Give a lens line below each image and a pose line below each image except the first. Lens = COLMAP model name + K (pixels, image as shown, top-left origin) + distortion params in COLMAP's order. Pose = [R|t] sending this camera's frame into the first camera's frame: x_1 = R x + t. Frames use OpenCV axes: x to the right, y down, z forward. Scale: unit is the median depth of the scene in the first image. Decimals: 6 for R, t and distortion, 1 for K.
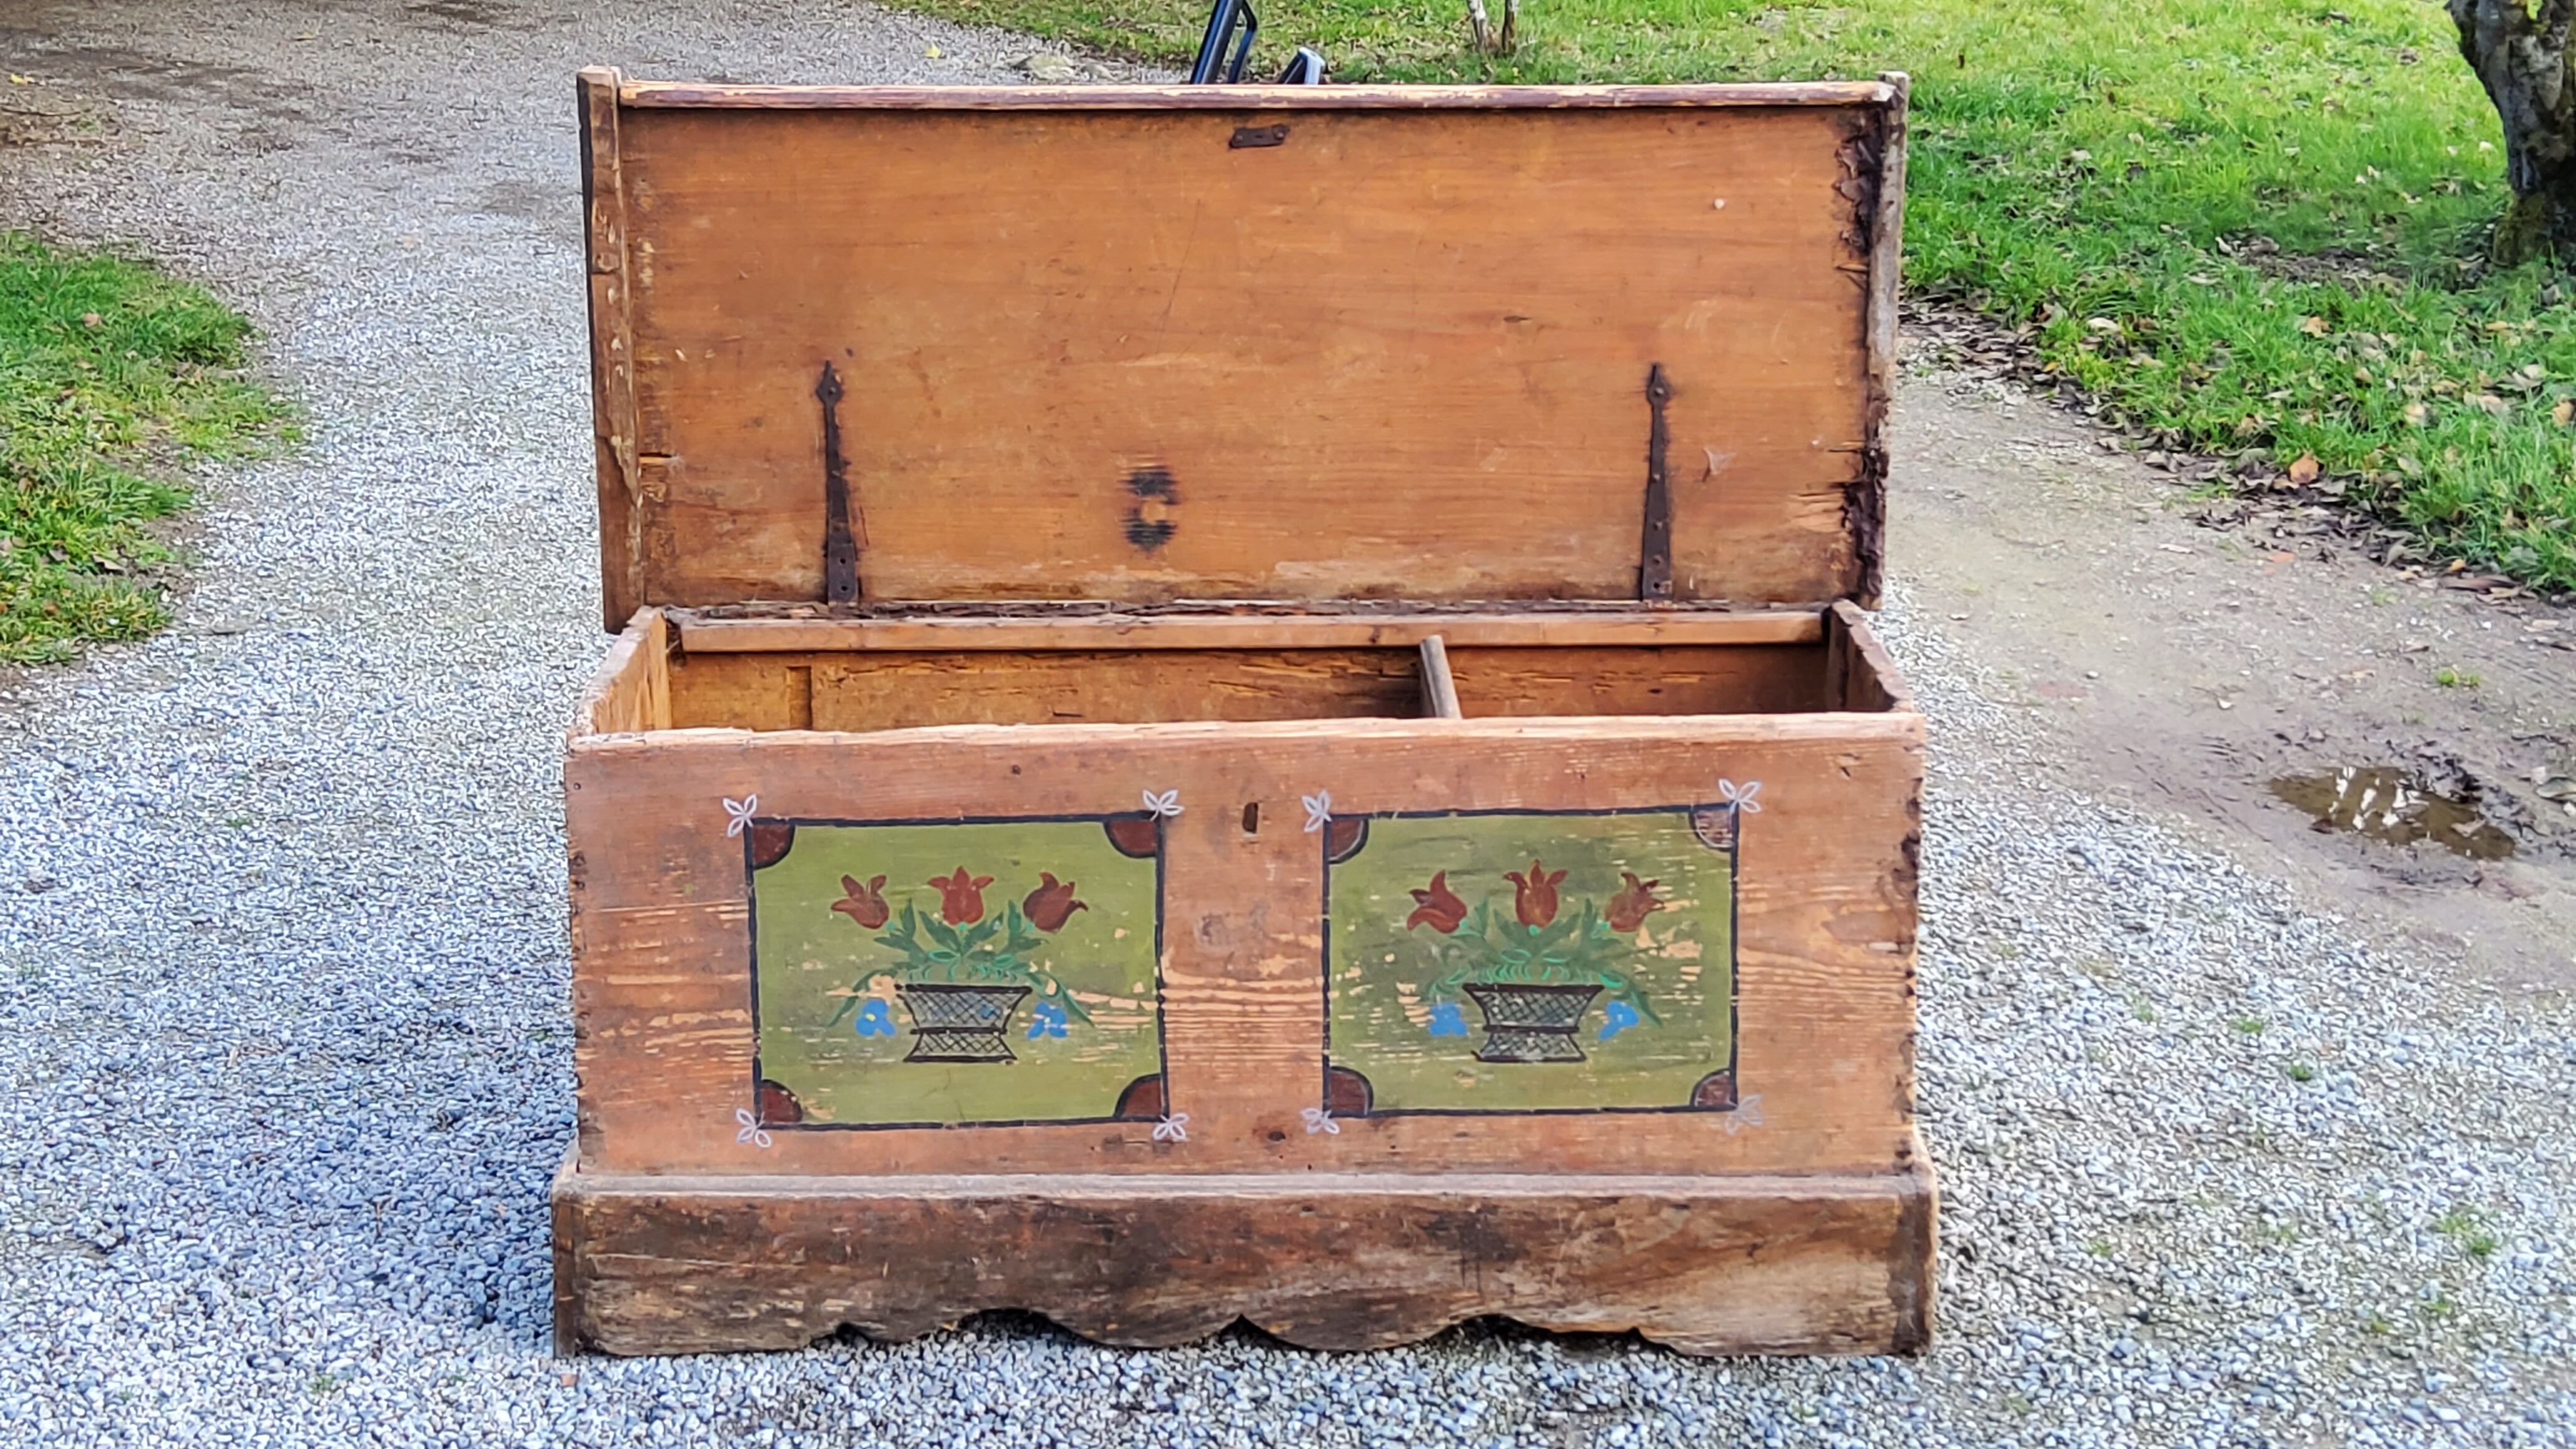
lens RADIAL K [[3764.1, 0, 1246.7], [0, 3764.1, 696.6], [0, 0, 1]] dist [0.121798, 0.000000]
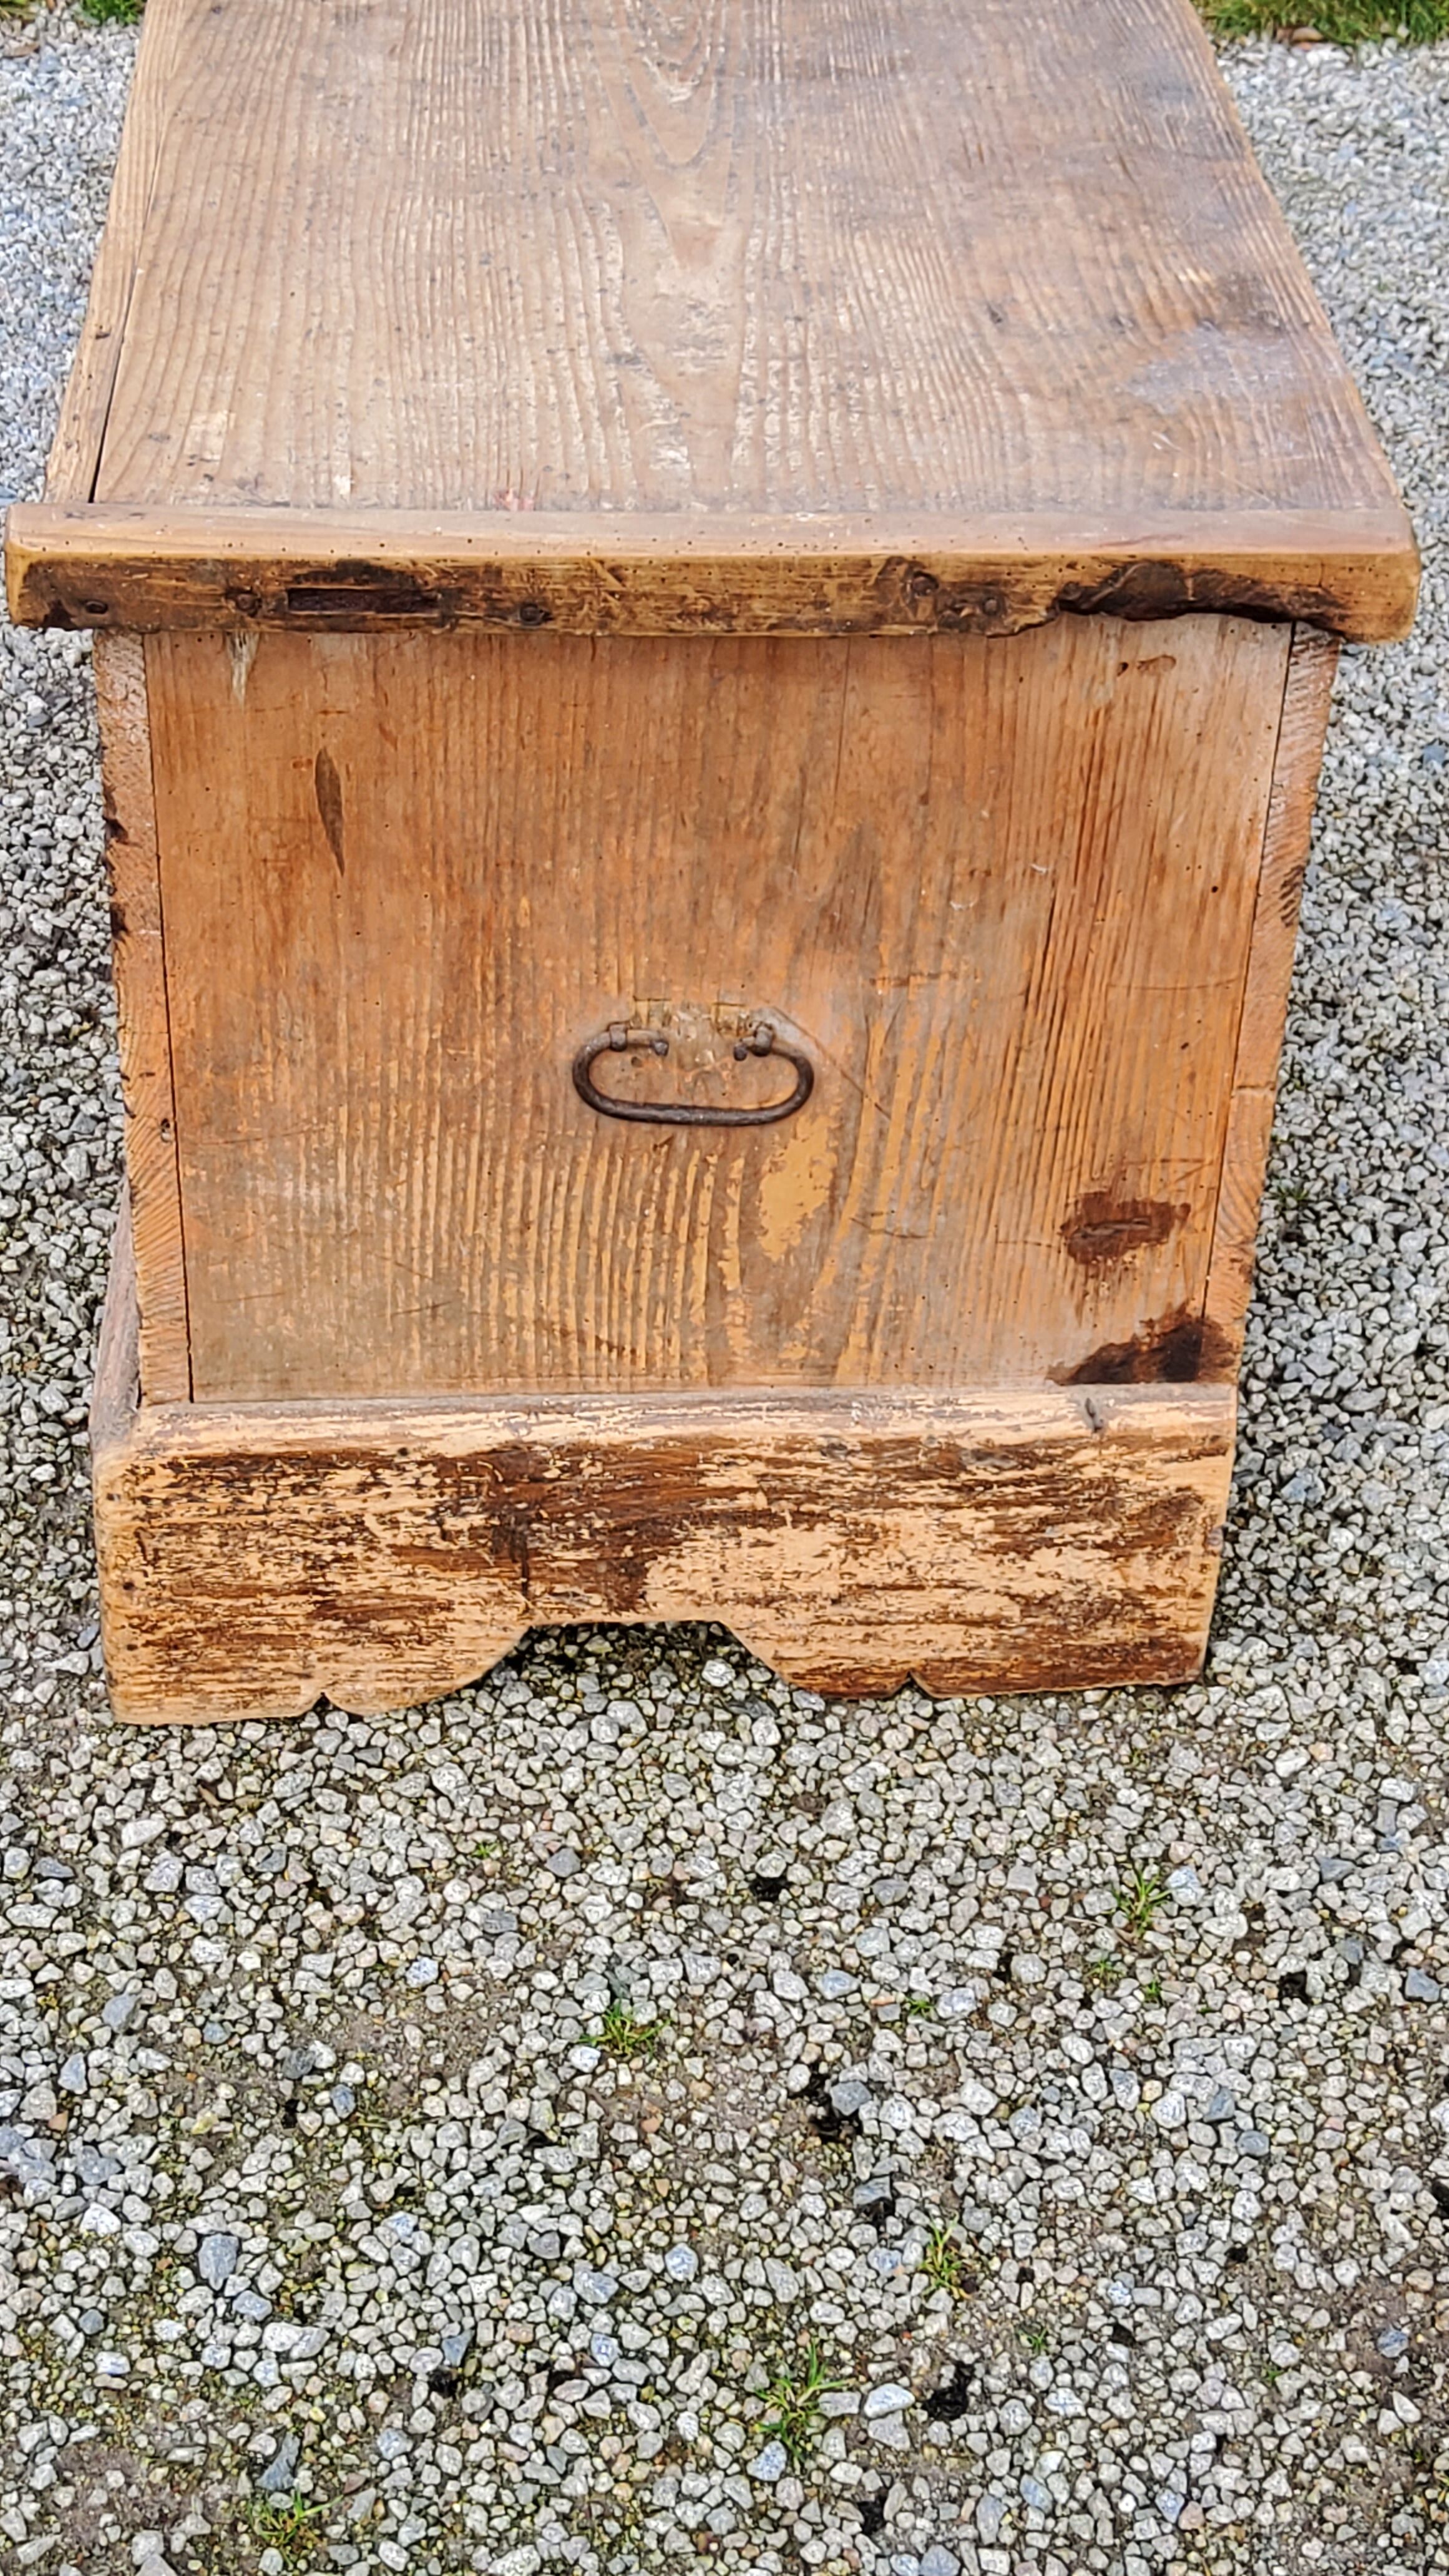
lens RADIAL K [[3764.1, 0, 726.9], [0, 3764.1, 1264.1], [0, 0, 1]] dist [0.121798, 0.000000]
pose [[0.063170, 0.598493, -0.798634, 0.567594], [-0.260106, 0.782449, 0.565790, -0.193701], [0.963512, 0.171989, 0.205099, 0.973965]]
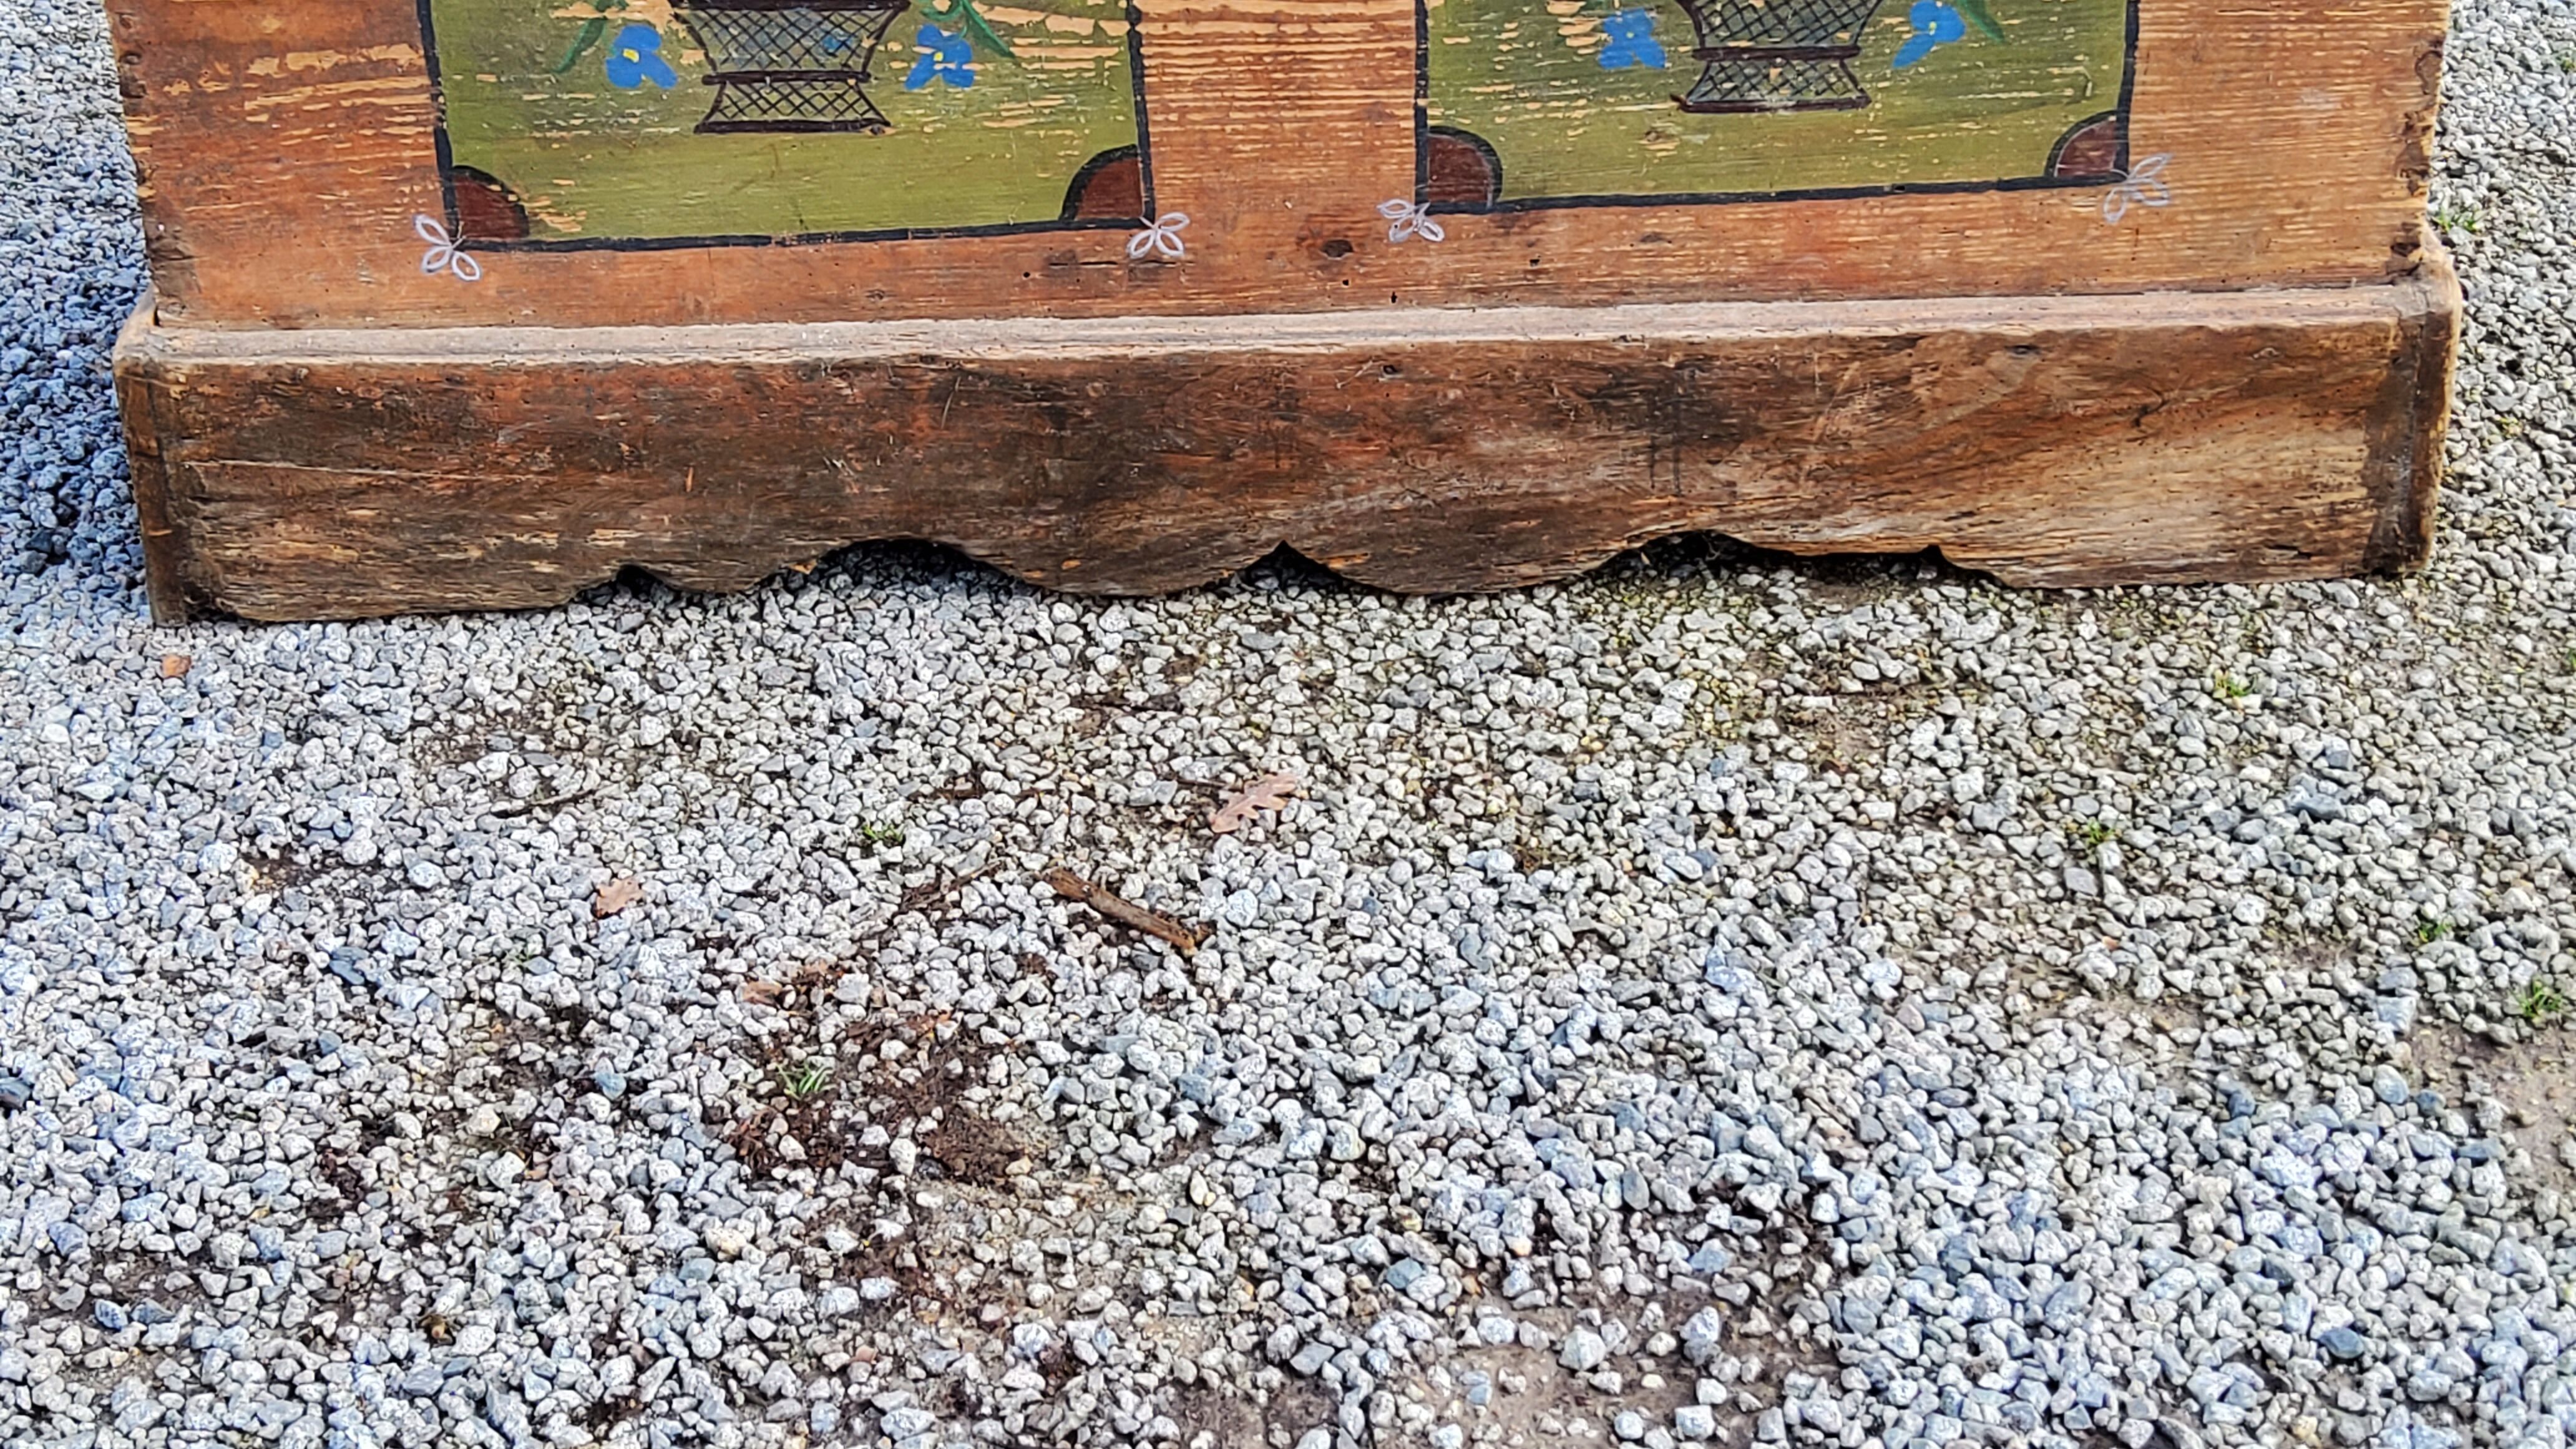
lens RADIAL K [[3764.1, 0, 1265.2], [0, 3764.1, 672.3], [0, 0, 1]] dist [0.121798, 0.000000]
pose [[0.999752, -0.022007, 0.003530, -0.006986], [0.020427, 0.968057, 0.249897, 0.033448], [-0.008917, -0.249763, 0.968266, 0.413700]]
